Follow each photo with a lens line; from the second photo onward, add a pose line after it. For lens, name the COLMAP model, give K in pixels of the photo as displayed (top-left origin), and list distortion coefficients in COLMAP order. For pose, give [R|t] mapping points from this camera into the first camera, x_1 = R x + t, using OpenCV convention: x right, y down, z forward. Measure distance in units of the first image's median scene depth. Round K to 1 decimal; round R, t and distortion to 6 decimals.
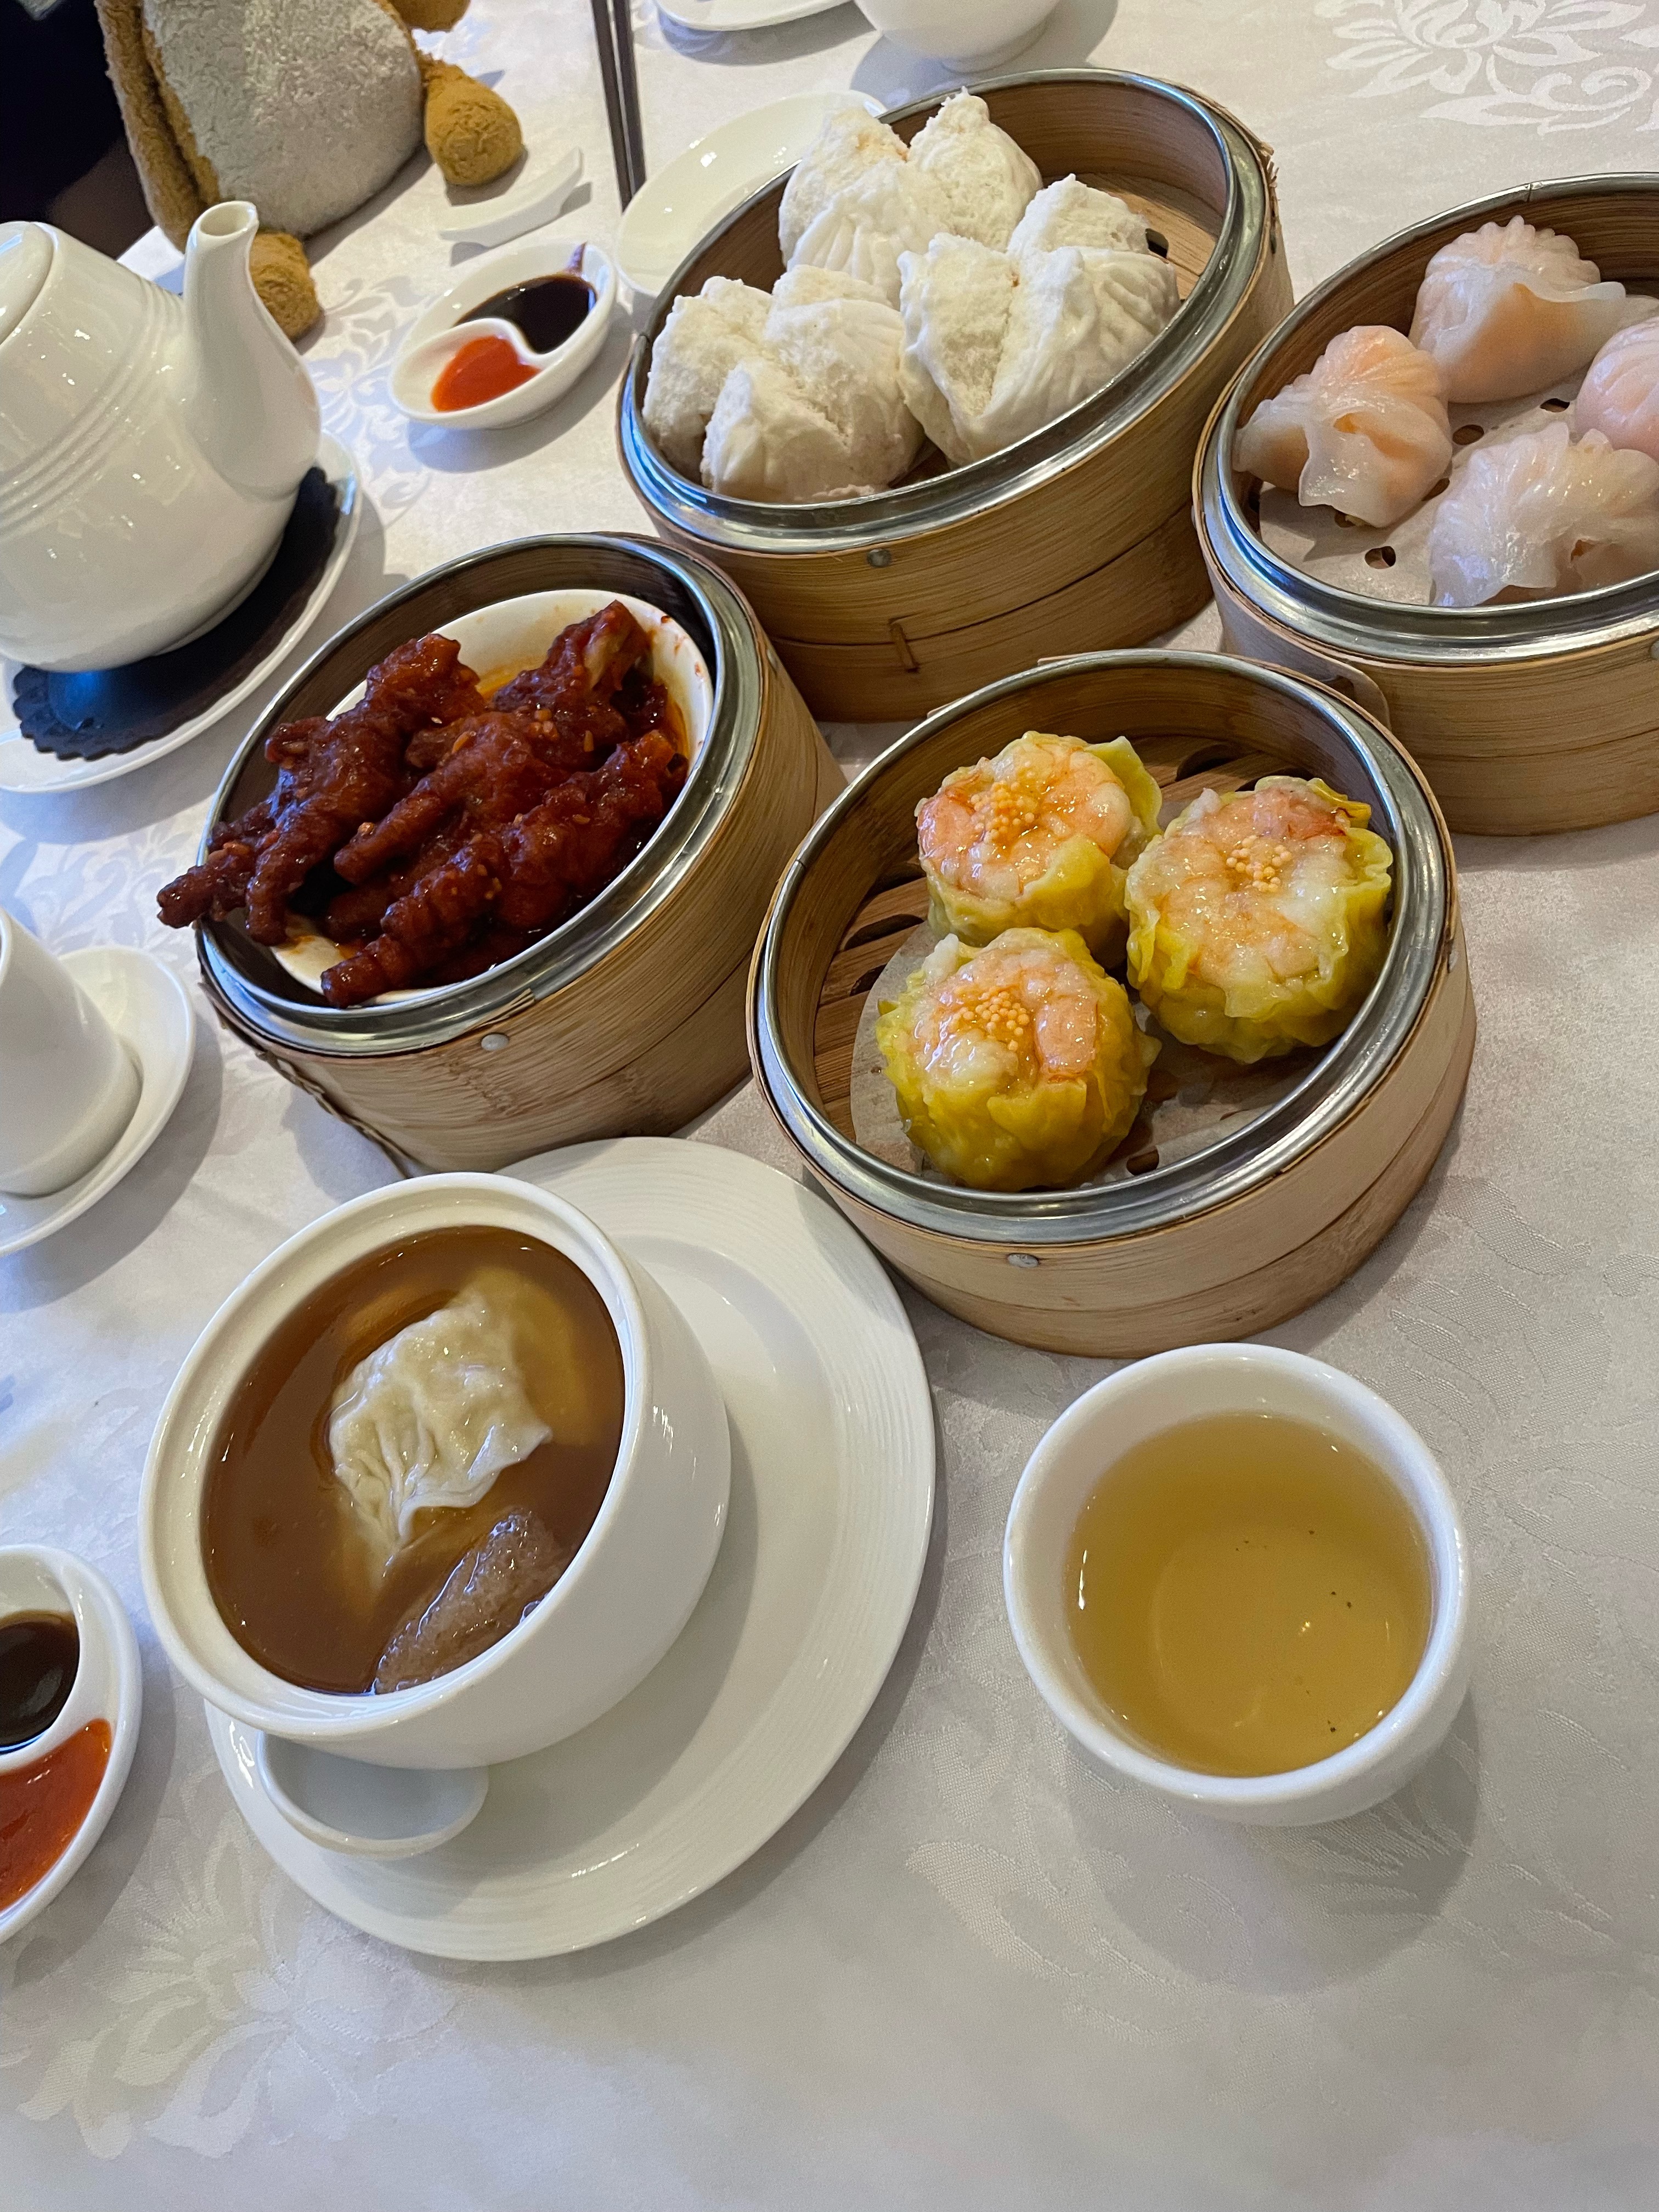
lens RADIAL K [[1689.6, 0, 844.4], [0, 1689.6, 1128.2], [0, 0, 1]] dist [0.107580, -0.161283]
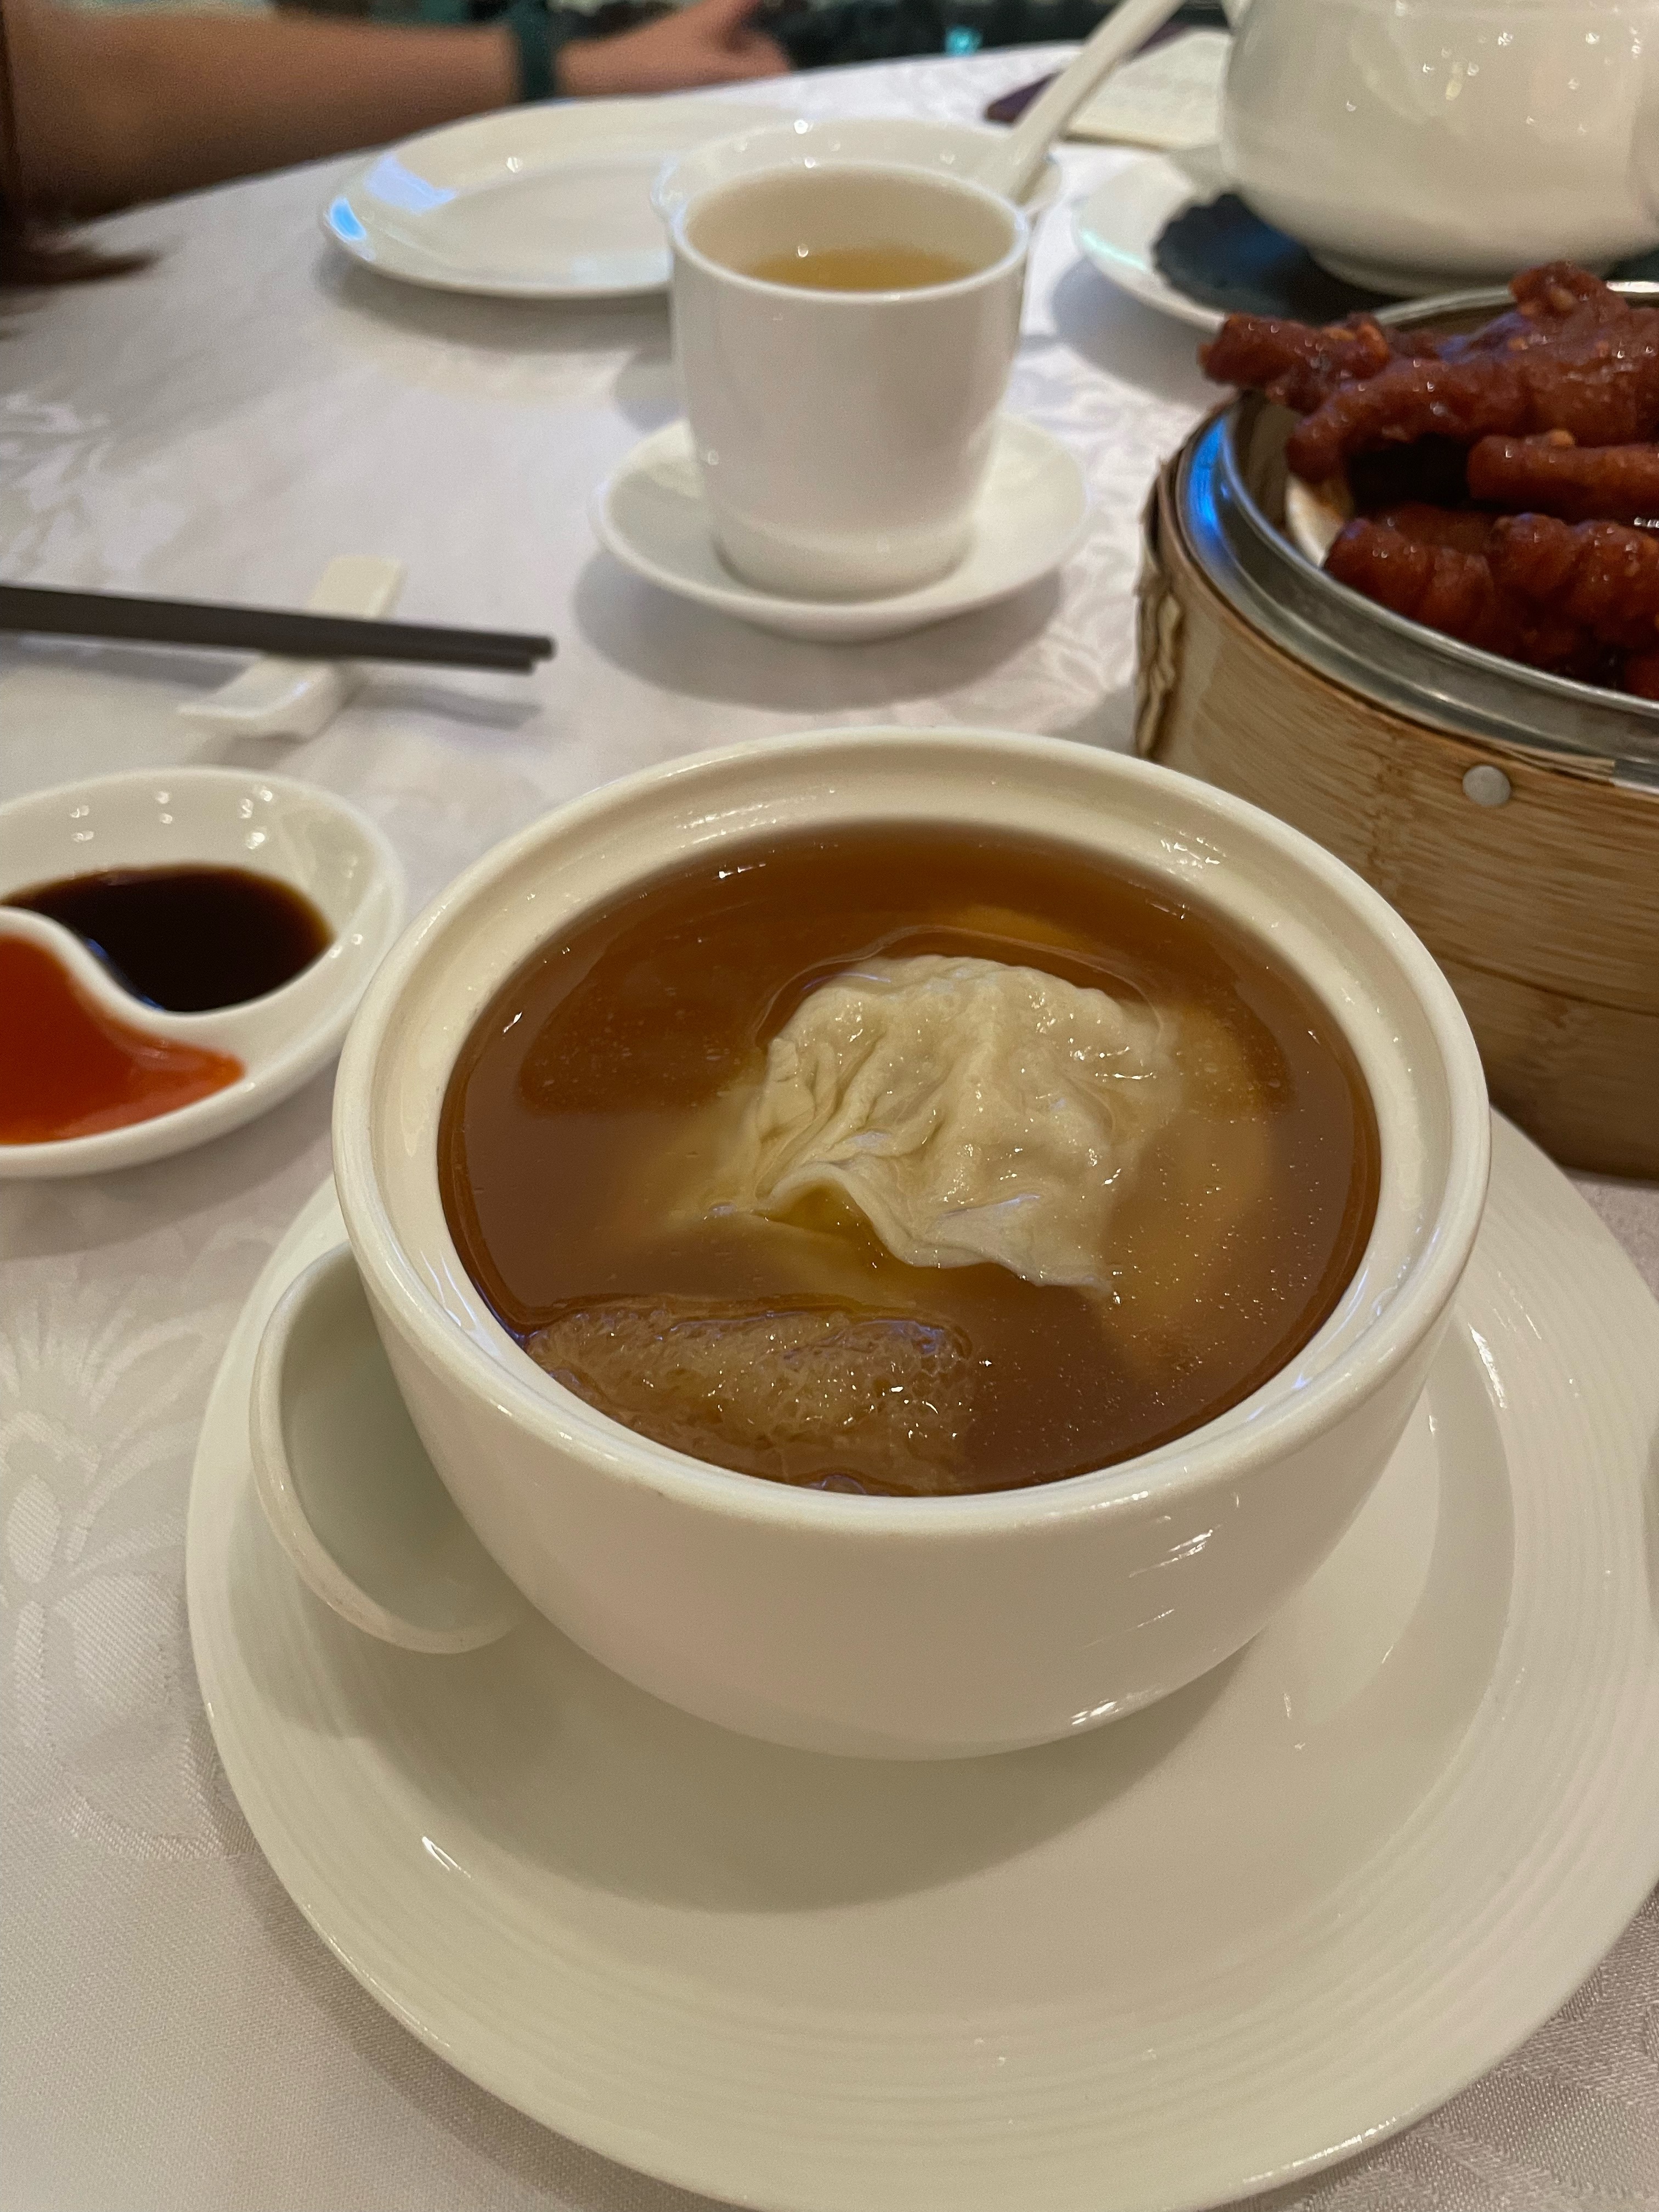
lens RADIAL K [[1681.8, 0, 829.5], [0, 1681.8, 1106.0], [0, 0, 1]] dist [-0.009723, -0.003845]
pose [[0.619710, 0.740699, -0.259470, -0.117601], [-0.759961, 0.648896, 0.037310, 0.162516], [0.196005, 0.174066, 0.965030, 0.435899]]
